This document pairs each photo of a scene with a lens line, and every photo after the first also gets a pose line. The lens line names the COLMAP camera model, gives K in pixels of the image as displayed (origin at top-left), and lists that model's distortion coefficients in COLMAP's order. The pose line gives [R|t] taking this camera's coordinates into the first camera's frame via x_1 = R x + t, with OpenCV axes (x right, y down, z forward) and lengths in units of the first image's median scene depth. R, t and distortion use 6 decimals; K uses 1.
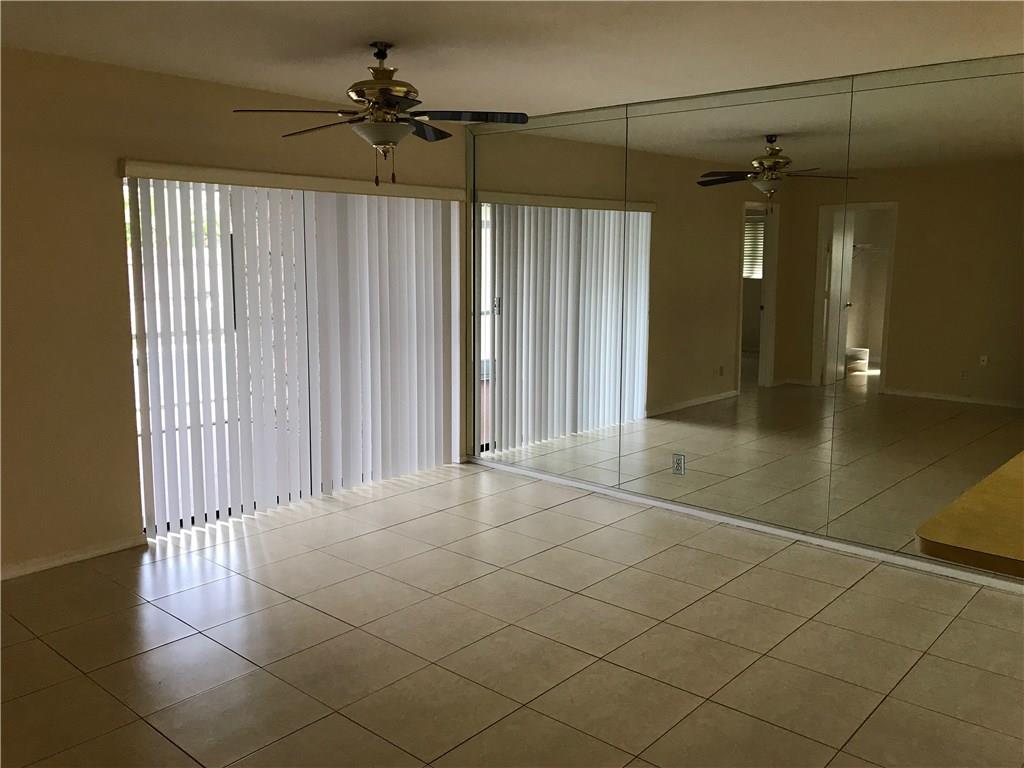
lens RADIAL K [[869.5, 0, 512.0], [0, 869.5, 384.0], [0, 0, 1]] dist [-0.006653, -0.005141]
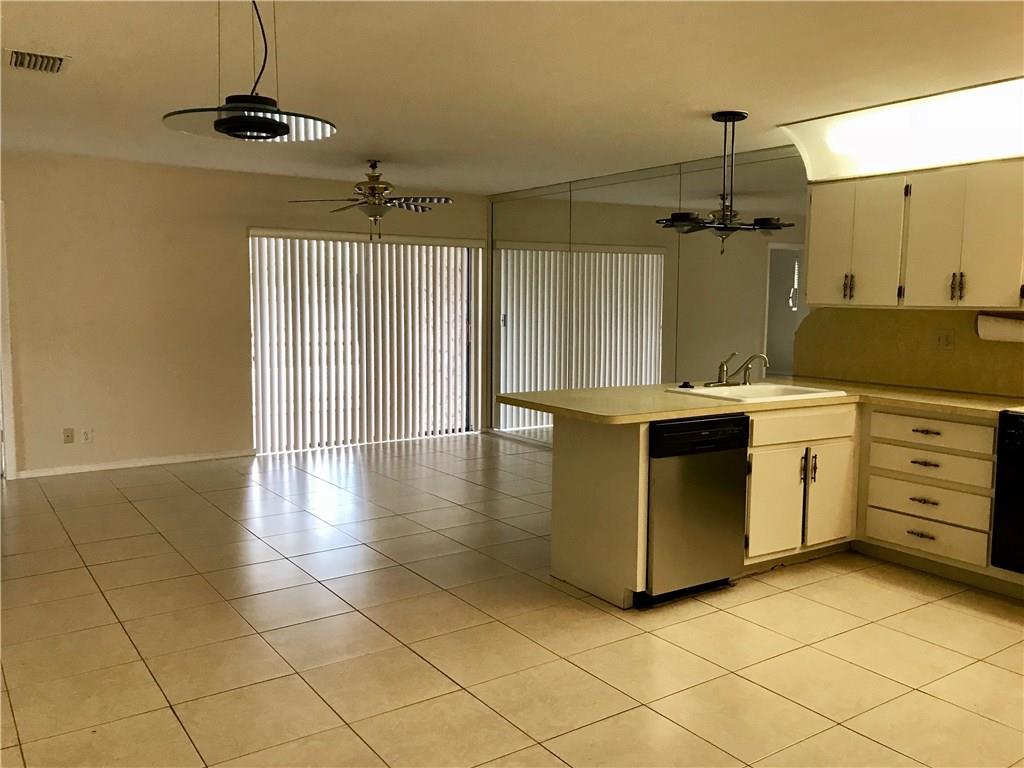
lens RADIAL K [[849.4, 0, 512.0], [0, 849.4, 384.0], [0, 0, 1]] dist [-0.001461, -0.001437]
pose [[0.968602, 0.021658, -0.247671, 0.555609], [-0.034650, 0.998236, -0.048220, 0.135834], [0.246189, 0.055288, 0.967644, -0.575049]]
